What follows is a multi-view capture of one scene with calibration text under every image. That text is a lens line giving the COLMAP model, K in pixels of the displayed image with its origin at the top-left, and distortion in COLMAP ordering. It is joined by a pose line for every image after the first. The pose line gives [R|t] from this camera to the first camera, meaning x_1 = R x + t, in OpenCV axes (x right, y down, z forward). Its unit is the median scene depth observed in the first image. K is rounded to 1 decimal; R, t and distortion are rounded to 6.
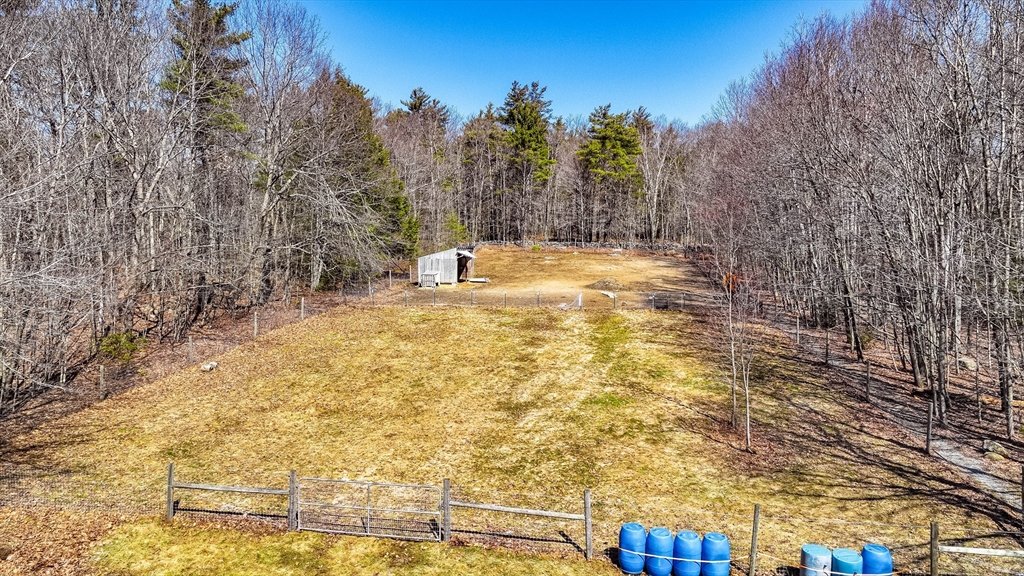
lens RADIAL K [[727.7, 0, 512.0], [0, 727.7, 288.0], [0, 0, 1]] dist [0.013445, 0.000513]
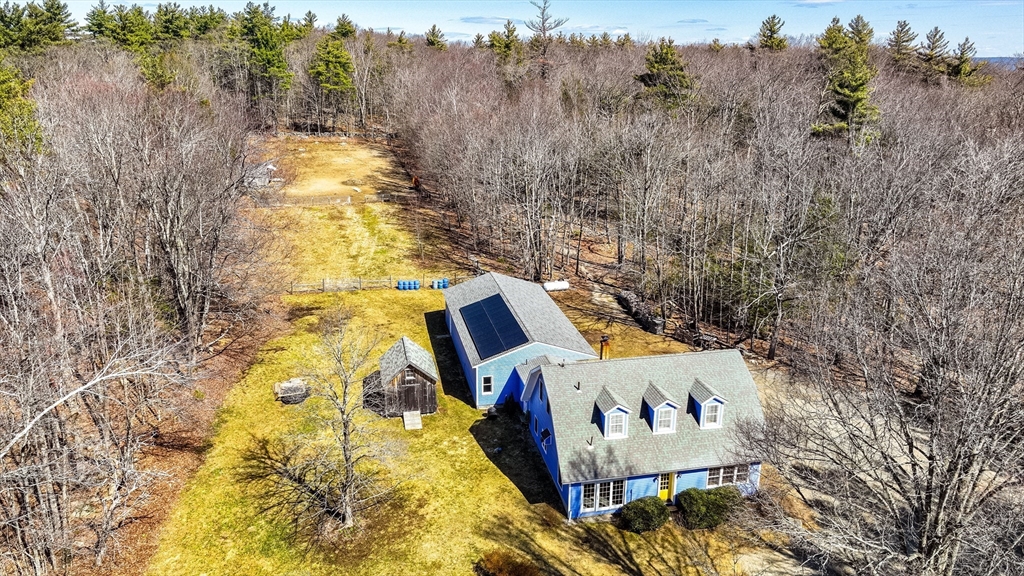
lens RADIAL K [[727.7, 0, 512.0], [0, 727.7, 288.0], [0, 0, 1]] dist [0.013445, 0.000513]
pose [[0.913250, -0.119282, 0.389546, -0.356108], [0.016482, 0.966212, 0.257220, -0.293940], [-0.407066, -0.228486, 0.884359, -1.224433]]
